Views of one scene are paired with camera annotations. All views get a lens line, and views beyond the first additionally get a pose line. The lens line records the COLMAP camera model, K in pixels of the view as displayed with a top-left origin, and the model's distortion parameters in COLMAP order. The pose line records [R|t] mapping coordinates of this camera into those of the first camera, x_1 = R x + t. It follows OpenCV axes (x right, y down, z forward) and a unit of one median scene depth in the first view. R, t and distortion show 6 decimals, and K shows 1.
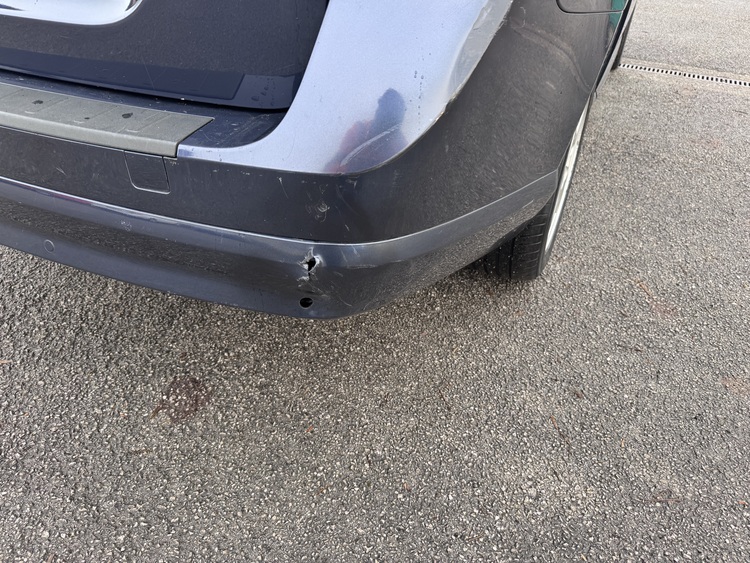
lens RADIAL K [[521.2, 0, 375.0], [0, 521.2, 281.5], [0, 0, 1]] dist [0.086855, -0.140169]
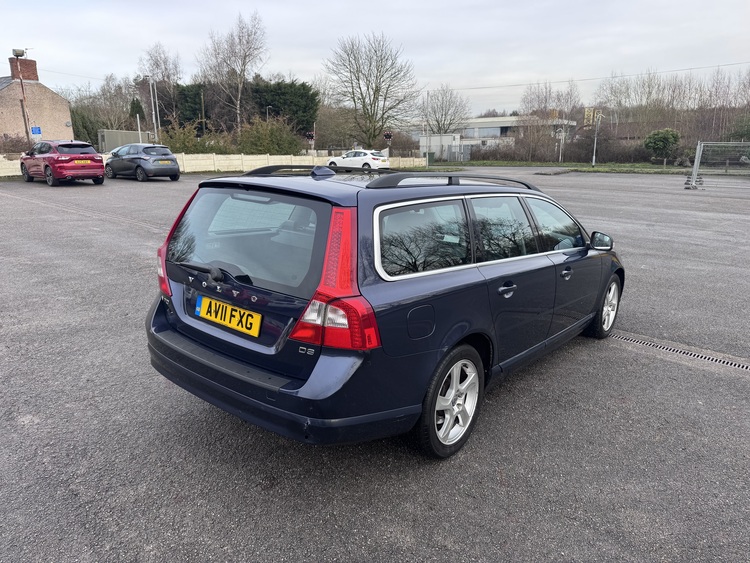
lens RADIAL K [[521.2, 0, 375.0], [0, 521.2, 281.5], [0, 0, 1]] dist [0.086855, -0.140169]
pose [[0.967857, 0.045350, -0.247379, 0.740073], [-0.137248, 0.919474, -0.368416, 0.208010], [0.210751, 0.390526, 0.896143, -1.583342]]
